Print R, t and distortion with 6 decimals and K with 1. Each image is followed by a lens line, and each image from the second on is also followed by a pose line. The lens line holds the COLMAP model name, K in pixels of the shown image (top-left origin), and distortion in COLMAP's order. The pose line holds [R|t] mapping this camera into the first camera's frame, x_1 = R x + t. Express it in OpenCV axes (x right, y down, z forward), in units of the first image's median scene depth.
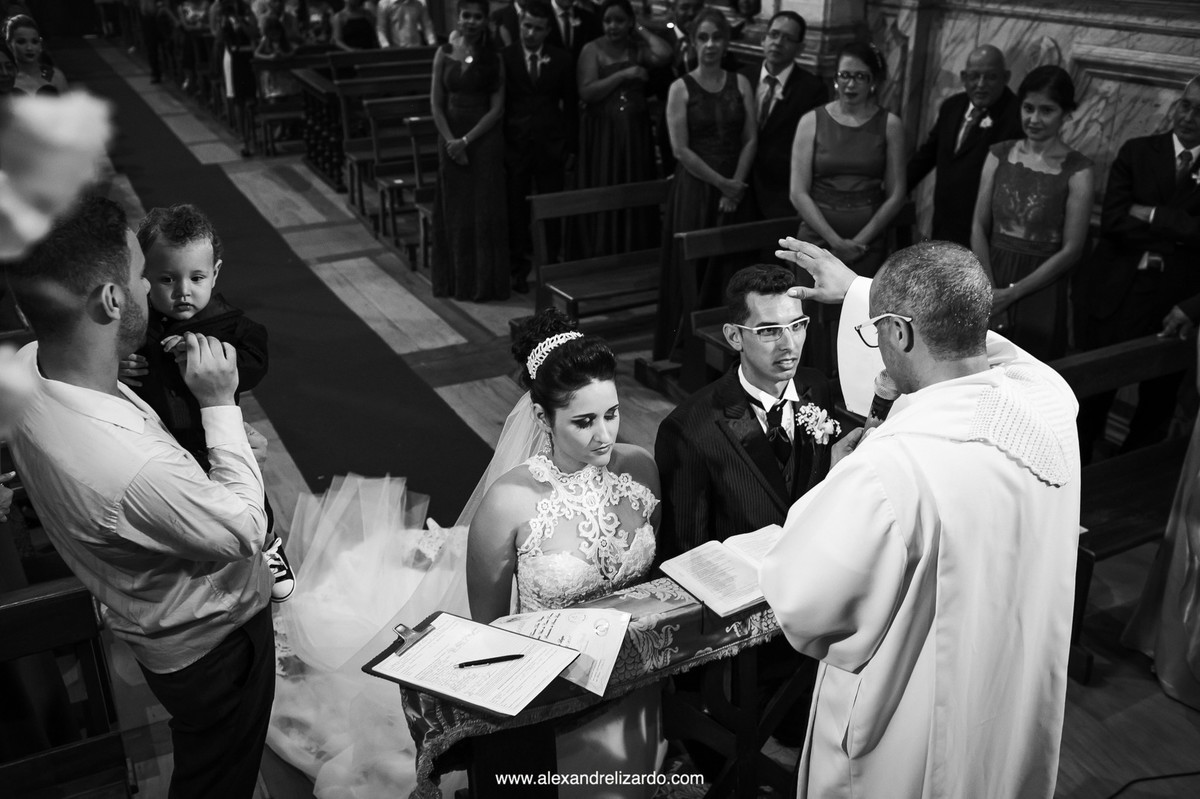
lens RADIAL K [[1139.6, 0, 600.0], [0, 1139.6, 399.5], [0, 0, 1]] dist [-0.110180, 0.136485]
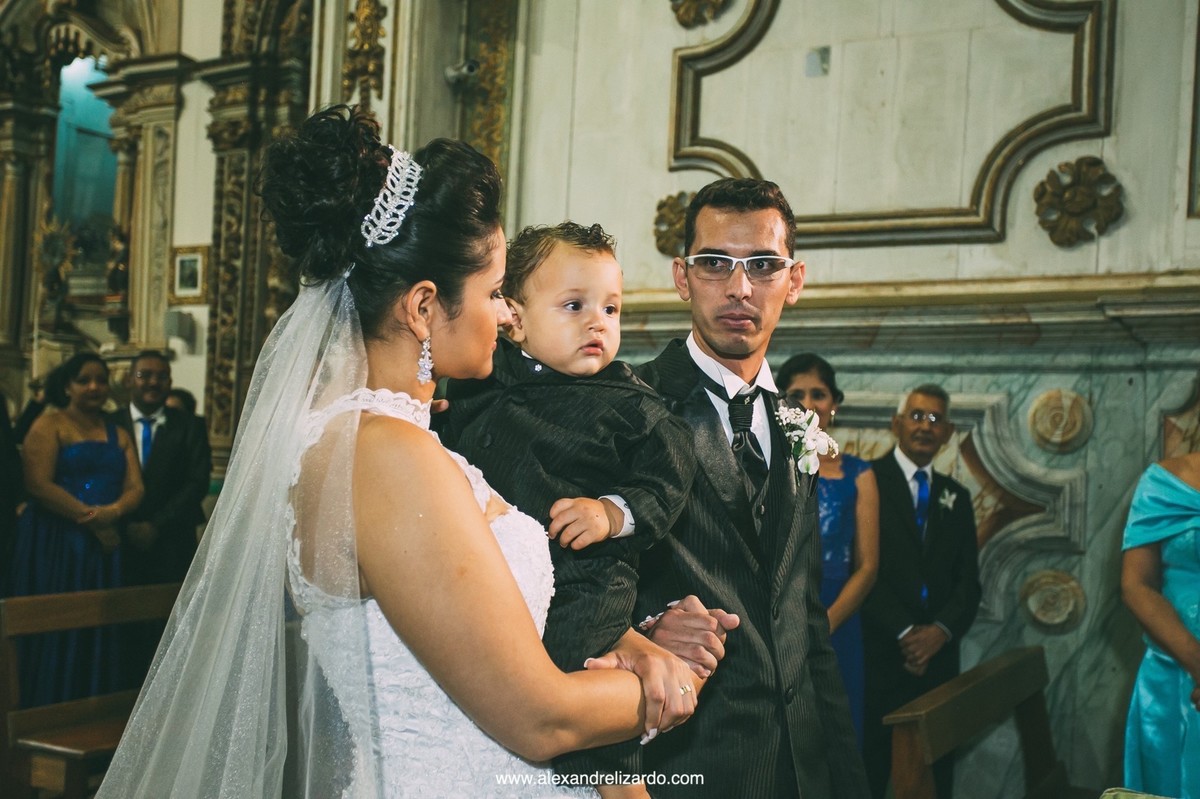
lens RADIAL K [[1293.6, 0, 600.0], [0, 1293.6, 399.5], [0, 0, 1]] dist [-0.001904, 0.146994]
pose [[0.844671, 0.057971, 0.532138, -0.172133], [0.170133, 0.913495, -0.369570, 0.044973], [-0.507530, 0.402699, 0.761739, 0.235116]]
